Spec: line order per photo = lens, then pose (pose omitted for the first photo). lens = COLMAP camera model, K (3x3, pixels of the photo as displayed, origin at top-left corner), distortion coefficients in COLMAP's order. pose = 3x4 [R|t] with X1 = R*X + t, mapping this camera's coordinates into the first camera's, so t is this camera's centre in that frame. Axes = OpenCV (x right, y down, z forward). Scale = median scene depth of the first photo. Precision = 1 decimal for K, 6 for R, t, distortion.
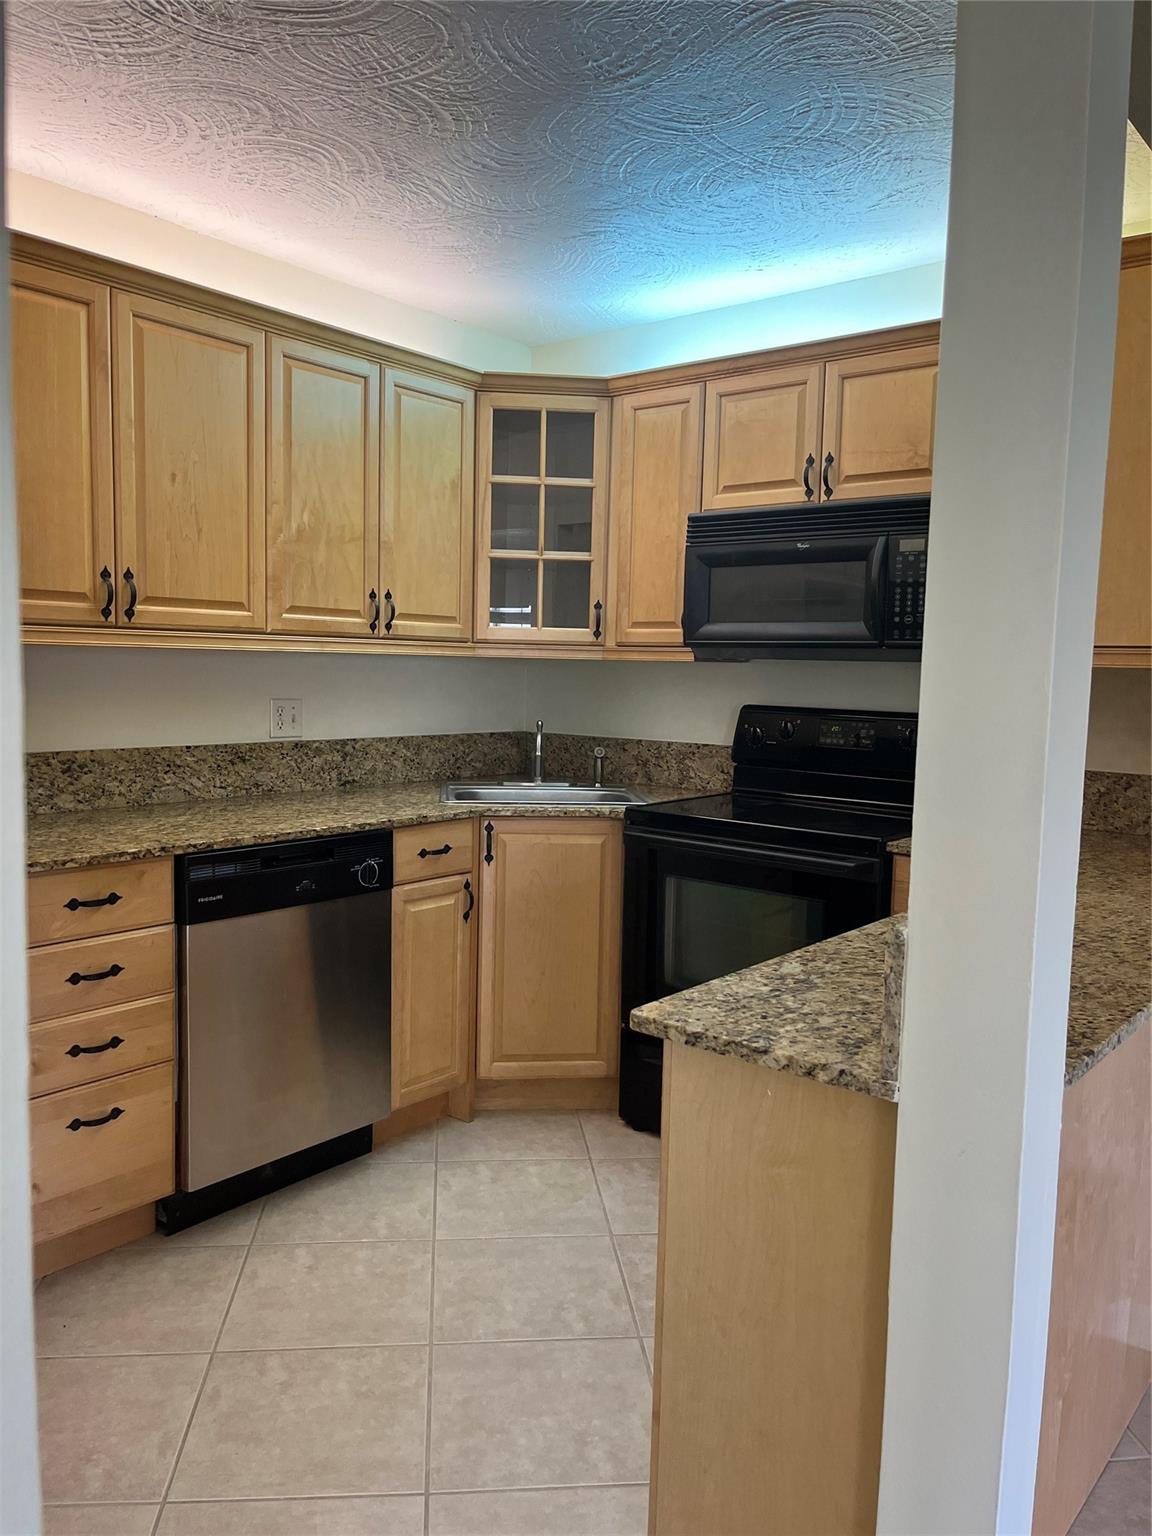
lens RADIAL K [[1116.2, 0, 576.0], [0, 1116.2, 768.0], [0, 0, 1]] dist [0.066514, -0.068061]
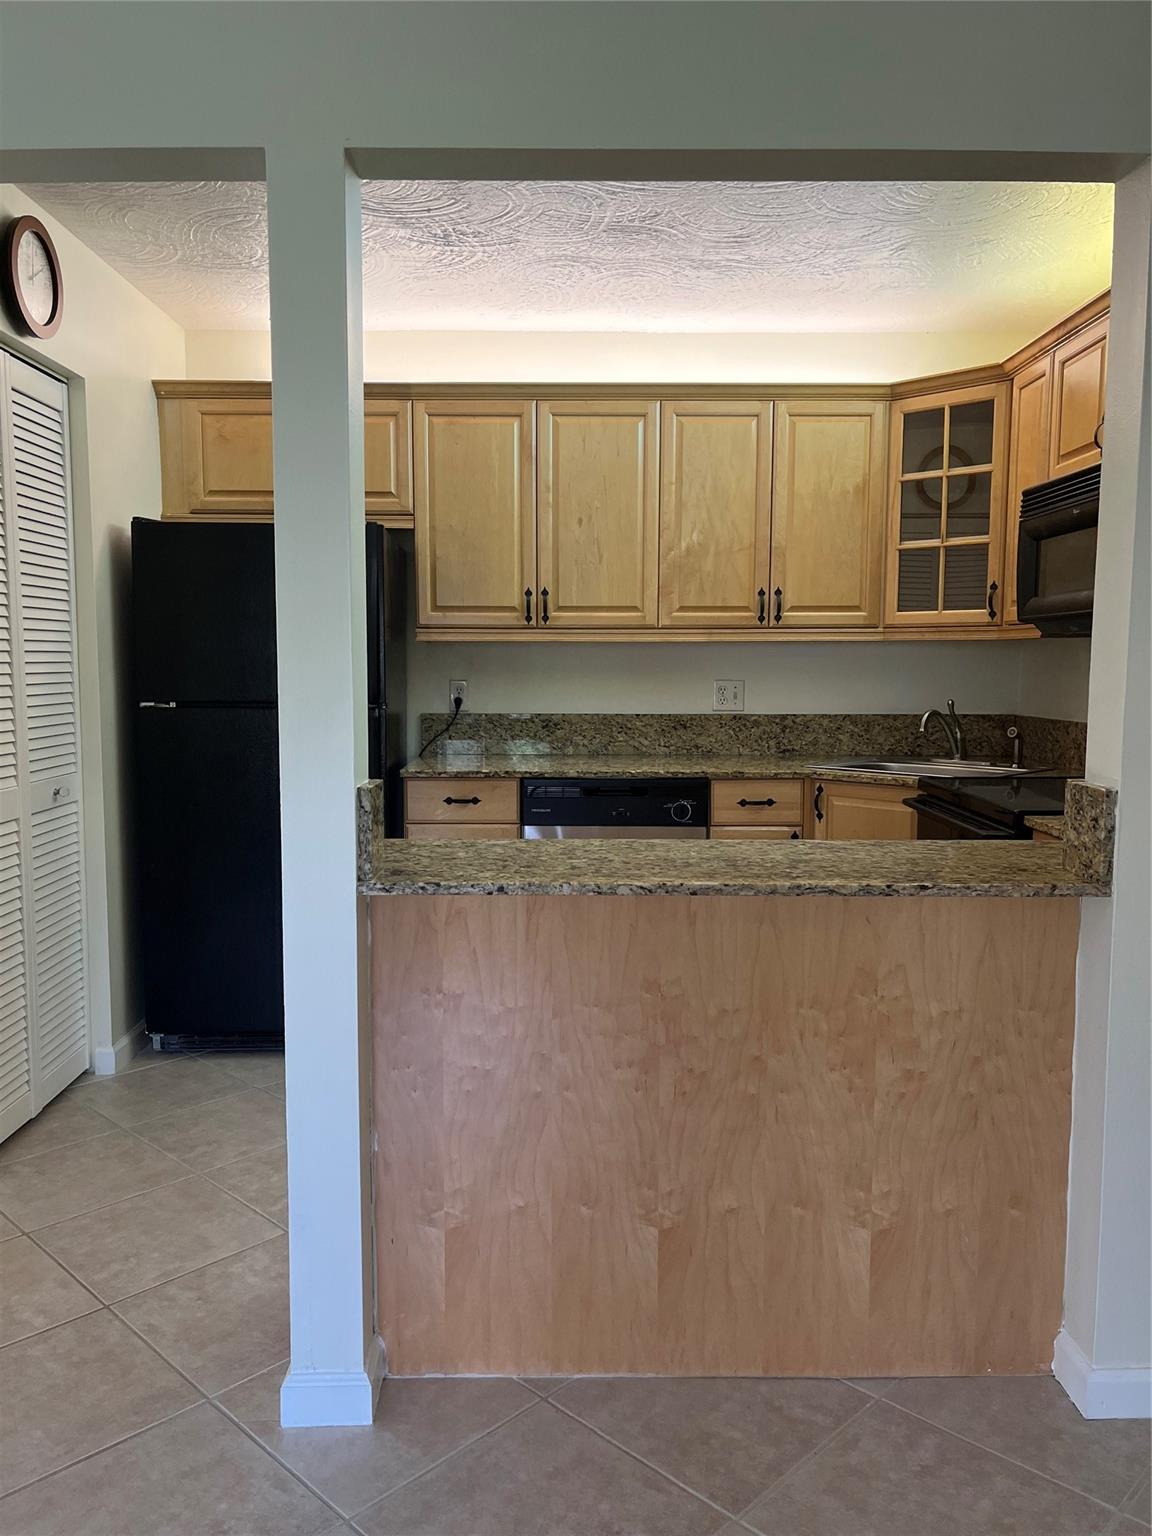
lens RADIAL K [[1127.2, 0, 580.0], [0, 1127.2, 758.1], [0, 0, 1]] dist [0.063189, -0.067800]
pose [[0.667886, 0.043933, -0.742966, 0.599440], [-0.055384, 0.998422, 0.009251, 0.024031], [0.742200, 0.034970, 0.669265, 0.039729]]
